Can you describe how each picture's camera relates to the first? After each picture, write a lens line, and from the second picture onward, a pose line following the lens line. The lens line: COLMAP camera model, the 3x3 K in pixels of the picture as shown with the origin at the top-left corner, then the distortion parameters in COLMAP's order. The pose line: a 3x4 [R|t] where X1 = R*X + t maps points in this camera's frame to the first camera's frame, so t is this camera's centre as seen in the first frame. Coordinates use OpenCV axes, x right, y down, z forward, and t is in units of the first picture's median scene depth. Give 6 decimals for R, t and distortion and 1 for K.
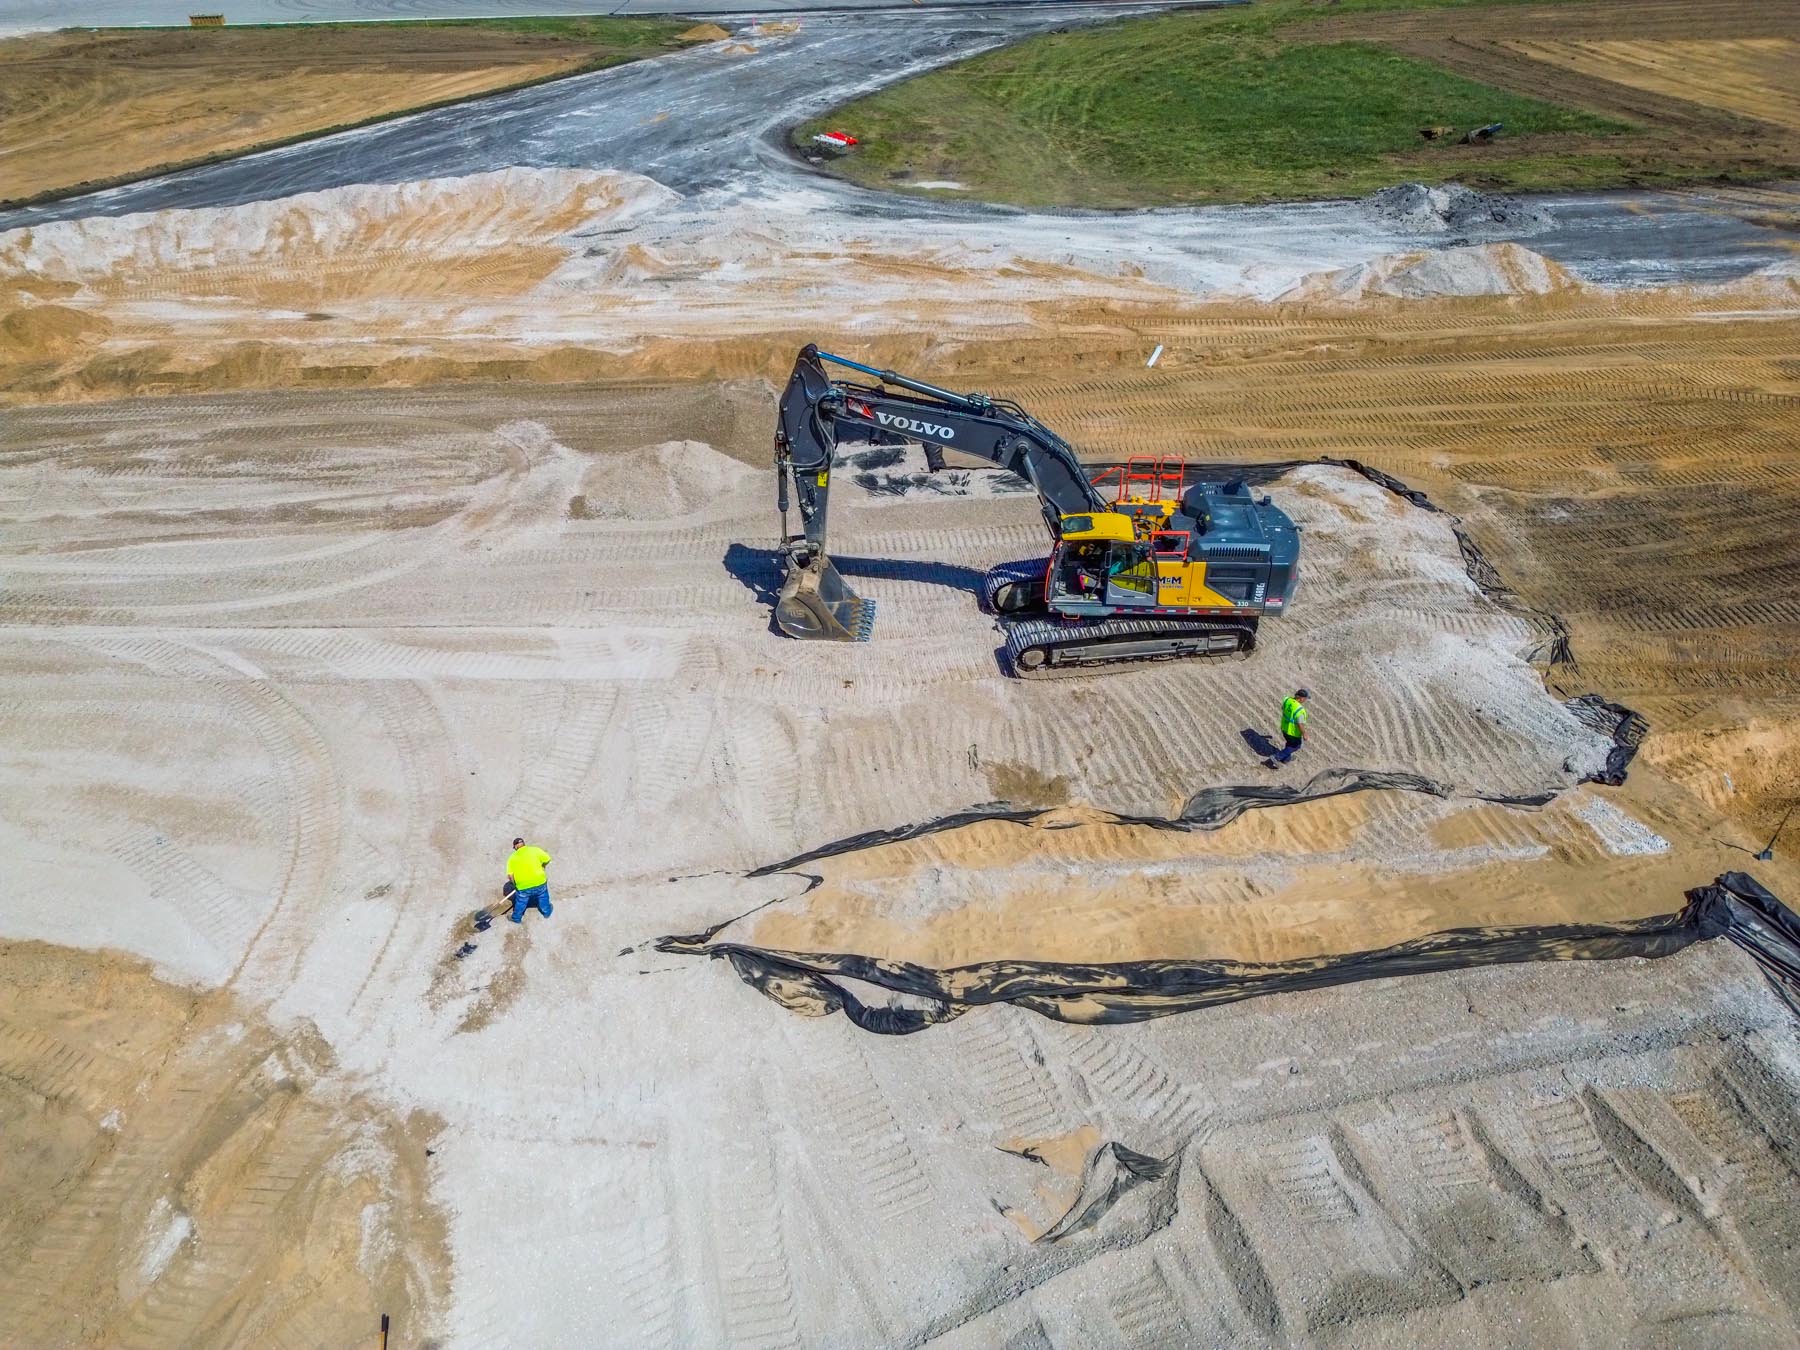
lens RADIAL K [[1262.1, 0, 894.9], [0, 1262.1, 681.1], [0, 0, 1]] dist [0.072974, -0.068734]
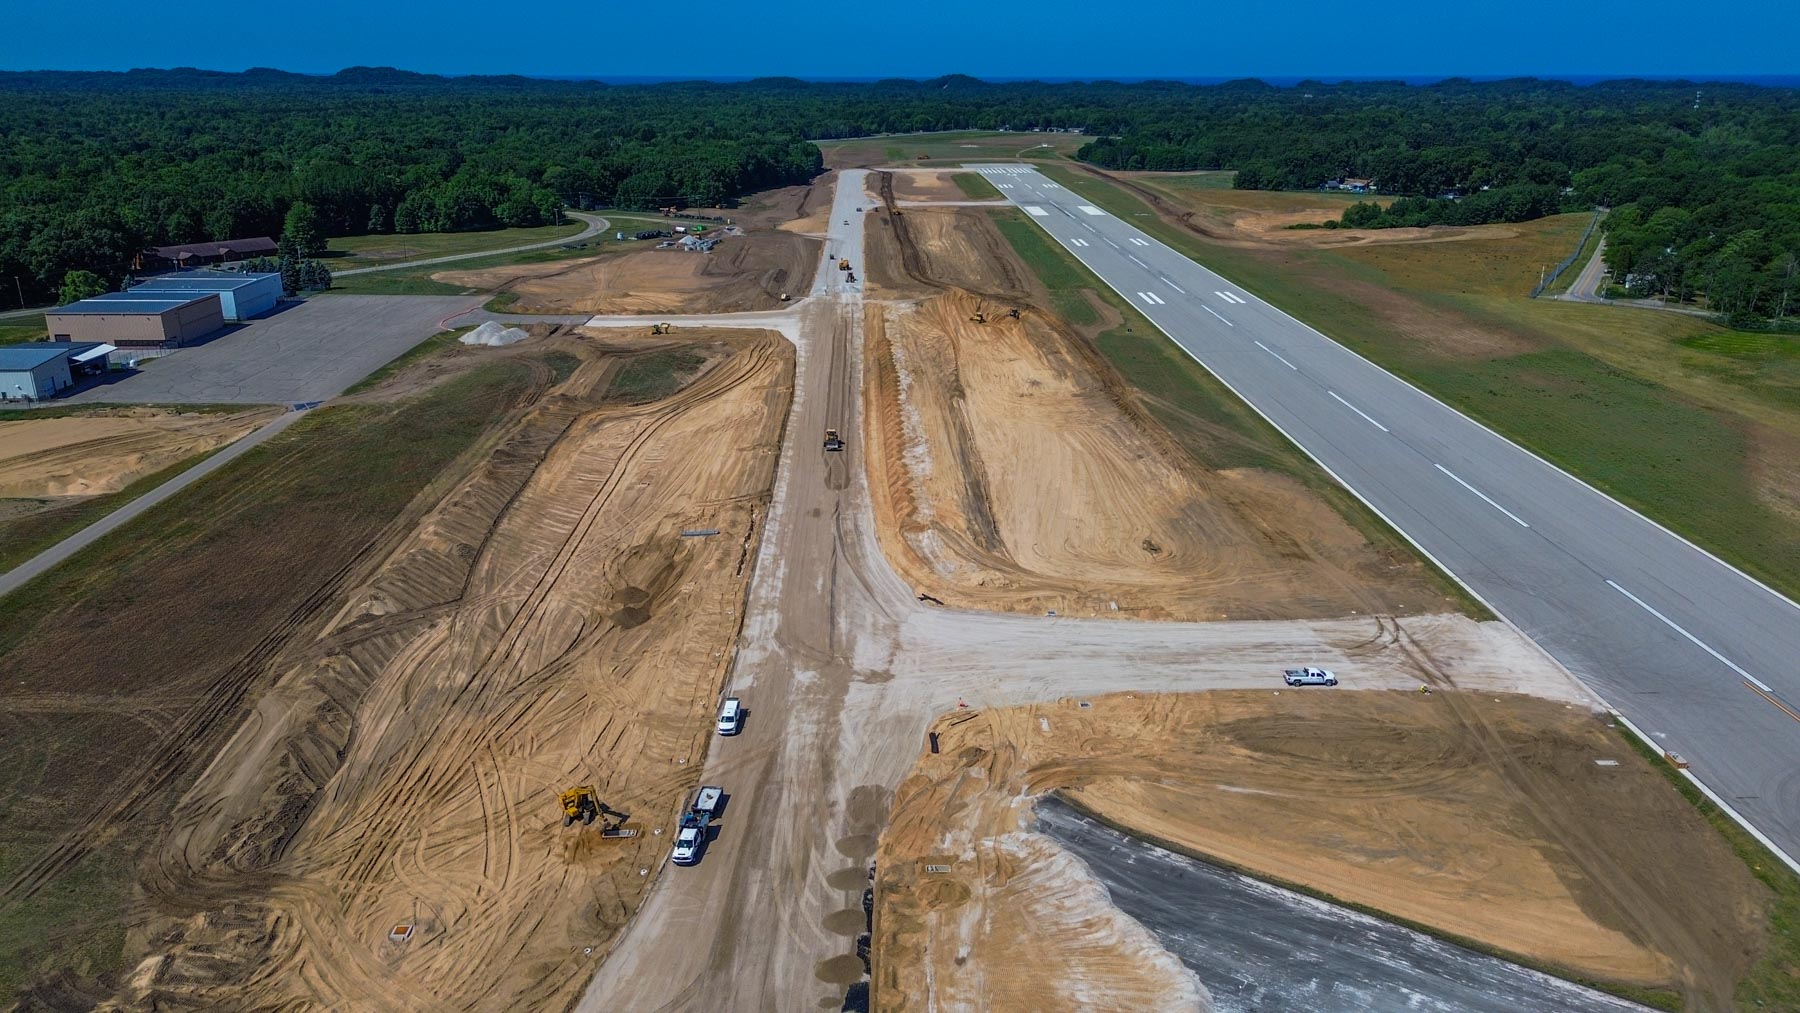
lens RADIAL K [[1275.3, 0, 896.4], [0, 1275.3, 503.0], [0, 0, 1]] dist [0.068724, -0.063631]
pose [[-0.056860, 0.338135, -0.939378, 3.176922], [-0.566944, 0.763542, 0.309158, -3.398431], [0.821792, 0.550154, 0.148289, 0.205669]]
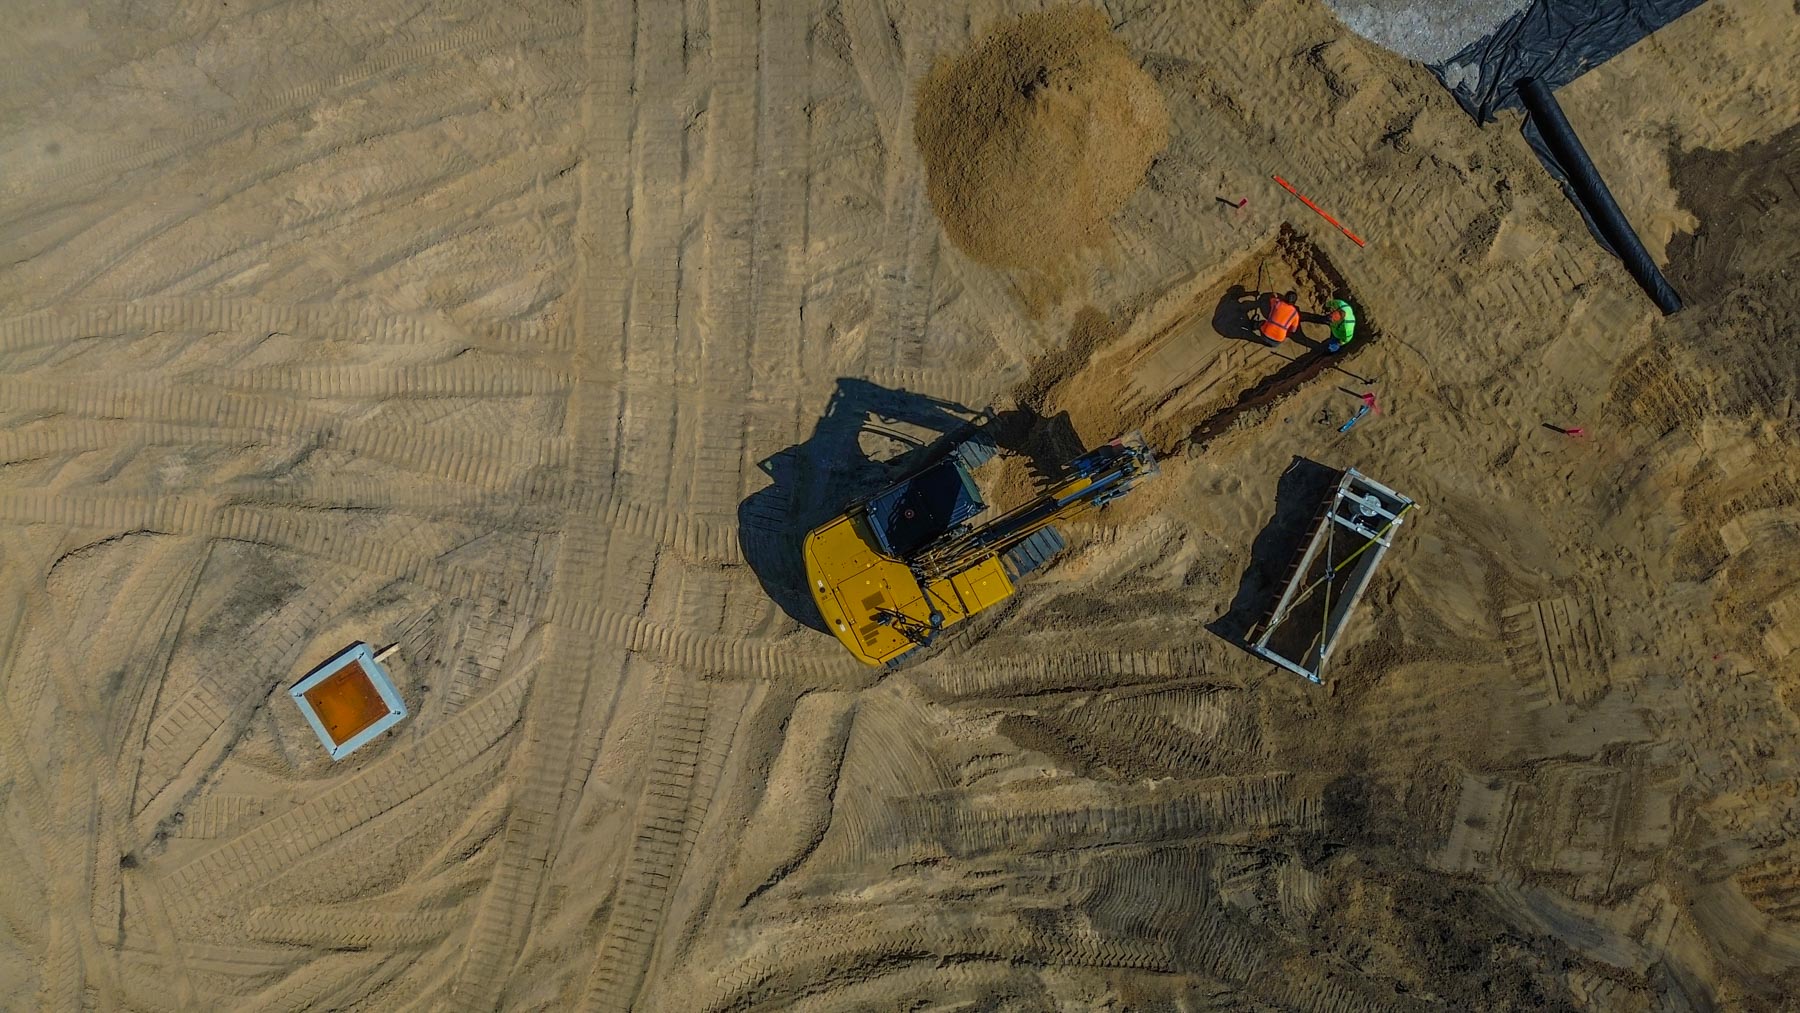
lens RADIAL K [[1287.5, 0, 894.0], [0, 1287.5, 499.1], [0, 0, 1]] dist [0.072486, -0.068335]
pose [[0.878326, -0.478057, -0.002072, -0.598327], [0.273240, 0.498454, 0.822730, -0.113821], [-0.392279, -0.723191, 0.568429, -0.356413]]
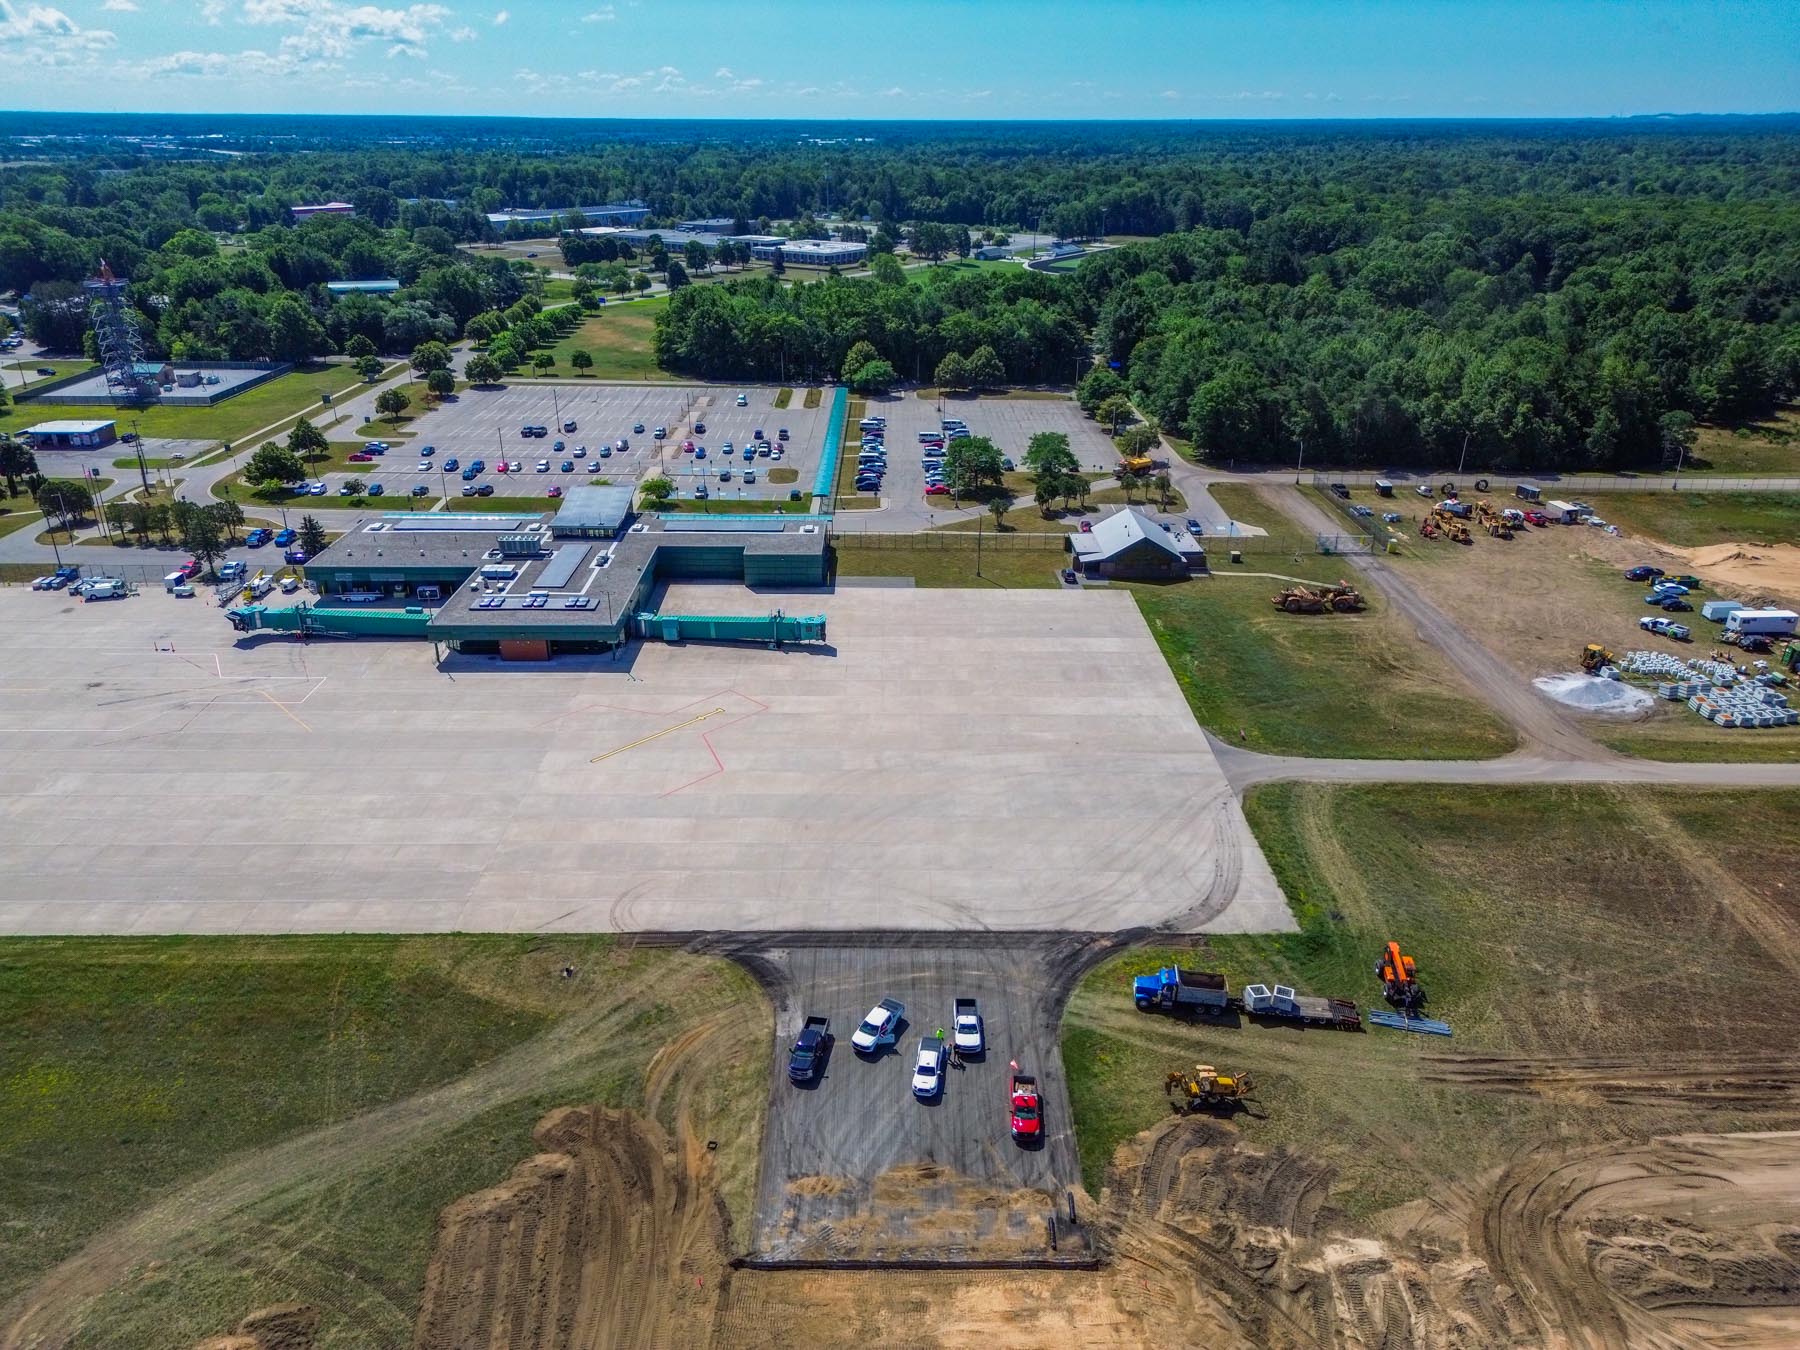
lens RADIAL K [[1262.1, 0, 894.9], [0, 1262.1, 681.1], [0, 0, 1]] dist [0.072974, -0.068734]
pose [[-0.996908, -0.016093, 0.076908, 0.369516], [0.057173, 0.522856, 0.850502, -3.045441], [-0.053899, 0.852269, -0.520319, 0.178991]]
